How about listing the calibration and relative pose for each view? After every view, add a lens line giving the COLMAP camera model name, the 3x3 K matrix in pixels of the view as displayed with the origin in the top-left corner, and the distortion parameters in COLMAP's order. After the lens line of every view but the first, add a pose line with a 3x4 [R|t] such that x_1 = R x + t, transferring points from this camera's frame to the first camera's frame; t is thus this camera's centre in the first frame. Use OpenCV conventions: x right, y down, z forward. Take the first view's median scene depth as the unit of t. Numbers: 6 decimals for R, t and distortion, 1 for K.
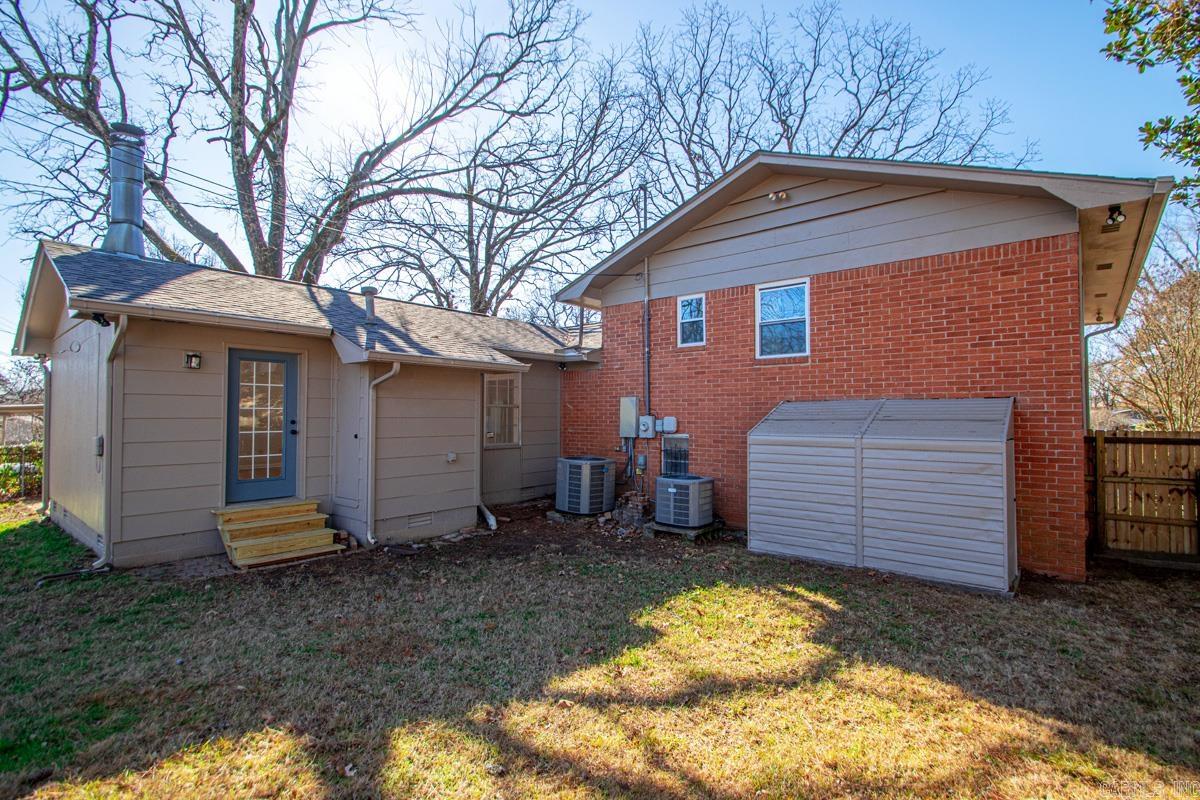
lens RADIAL K [[557.7, 0, 599.6], [0, 557.7, 401.9], [0, 0, 1]] dist [0.004863, -0.006069]
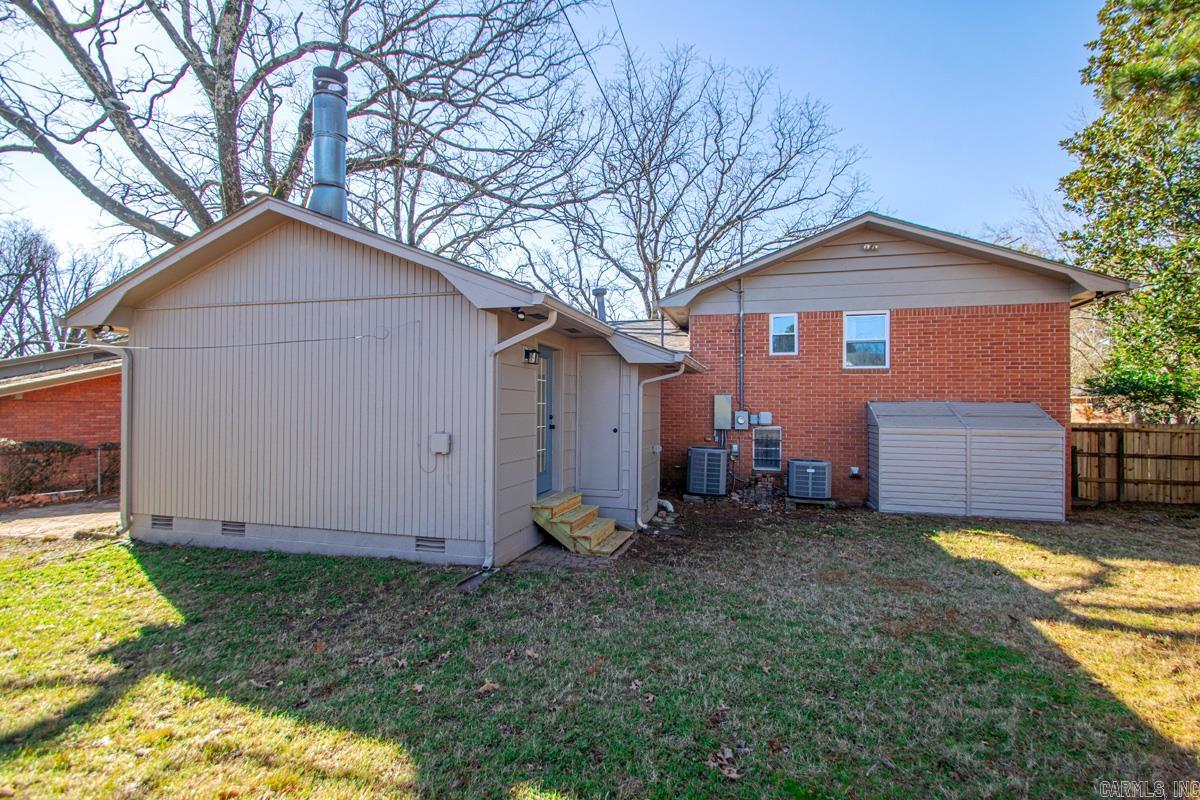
lens RADIAL K [[557.7, 0, 600.0], [0, 557.7, 399.9], [0, 0, 1]] dist [0.004863, -0.006069]
pose [[0.915046, 0.012946, 0.403142, -0.840017], [-0.017944, 0.999802, 0.008622, -0.004870], [-0.402951, -0.015123, 0.915097, 0.038505]]
